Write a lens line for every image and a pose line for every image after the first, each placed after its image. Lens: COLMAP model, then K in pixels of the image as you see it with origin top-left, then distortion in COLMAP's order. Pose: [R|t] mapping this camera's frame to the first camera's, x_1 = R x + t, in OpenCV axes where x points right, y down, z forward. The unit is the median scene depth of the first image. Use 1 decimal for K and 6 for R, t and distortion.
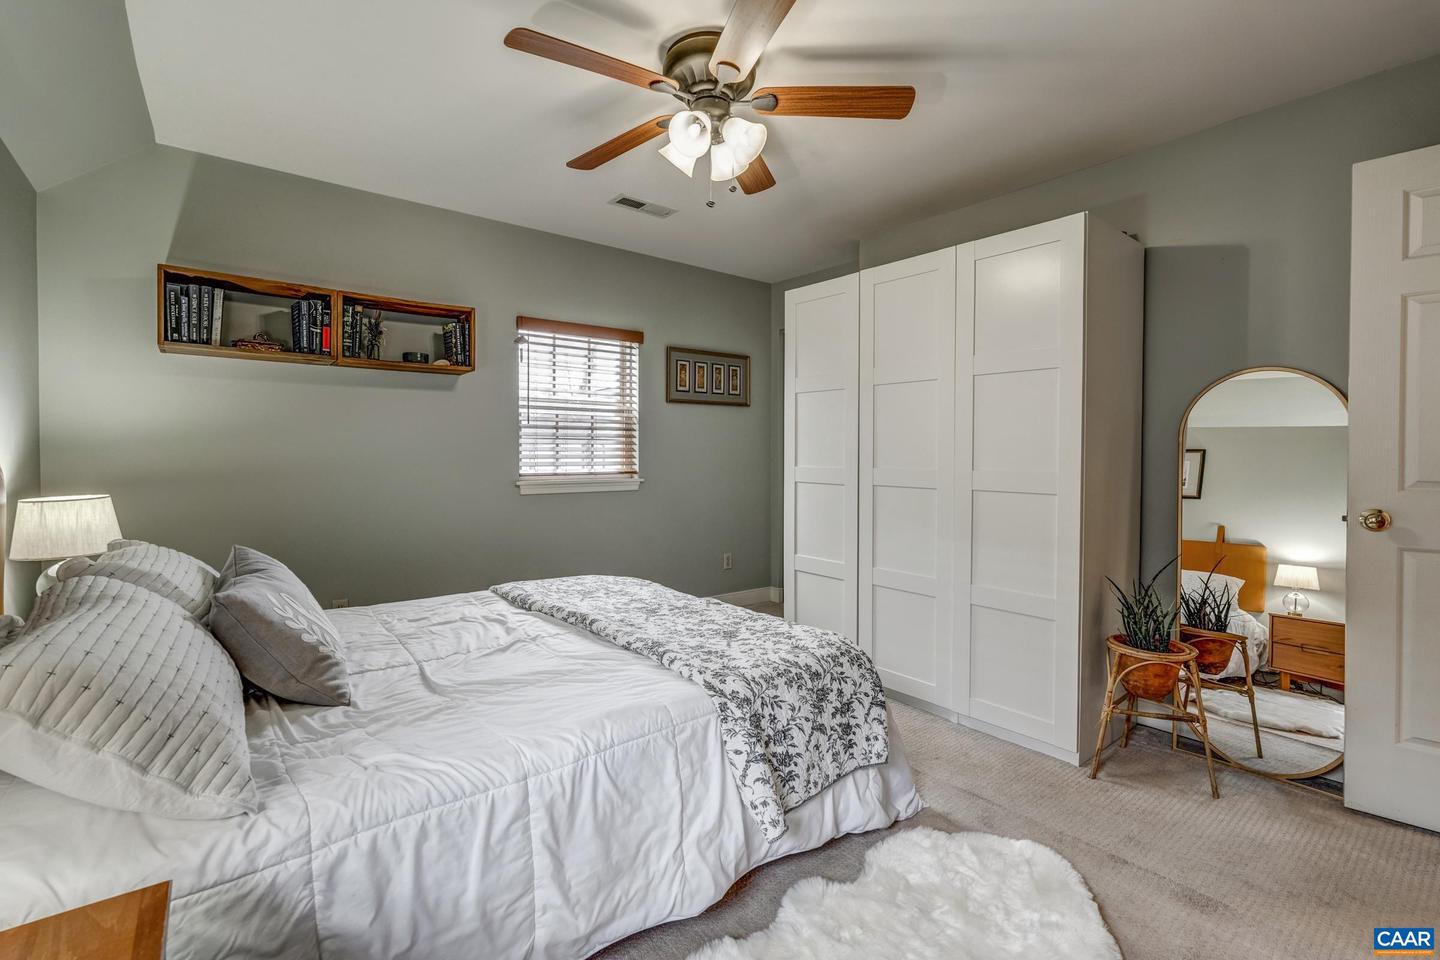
lens RADIAL K [[642.0, 0, 722.9], [0, 642.0, 466.8], [0, 0, 1]] dist [-0.011778, -0.000083]
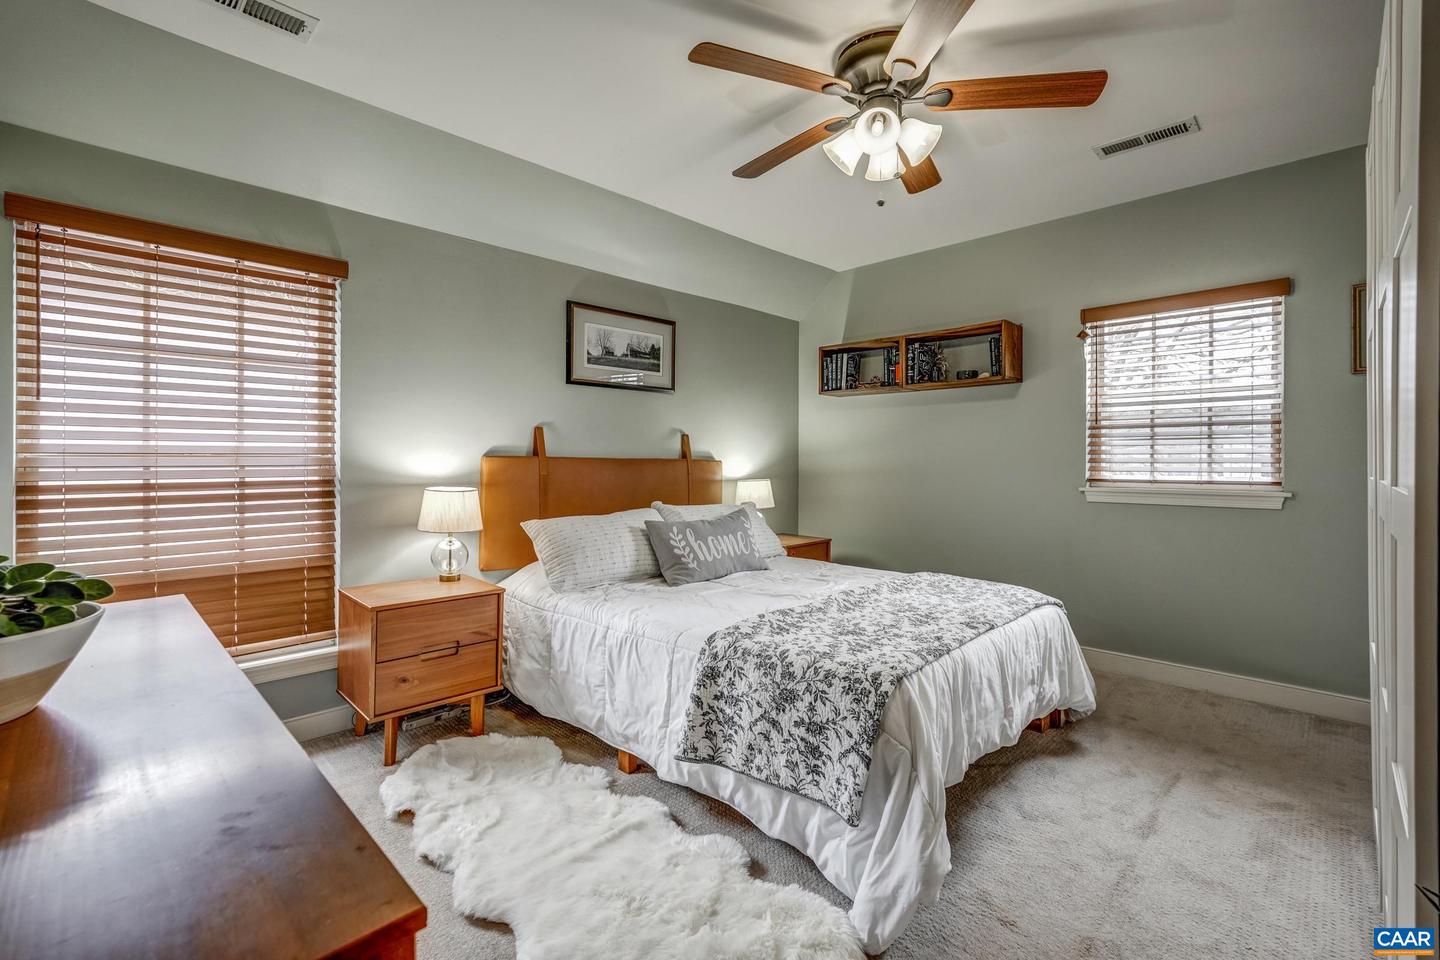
lens RADIAL K [[642.0, 0, 722.9], [0, 642.0, 466.8], [0, 0, 1]] dist [-0.011778, -0.000083]
pose [[0.115898, 0.007991, -0.993229, 0.956187], [-0.019238, 0.999798, 0.005799, -0.003441], [0.993075, 0.018435, 0.116028, 0.658807]]
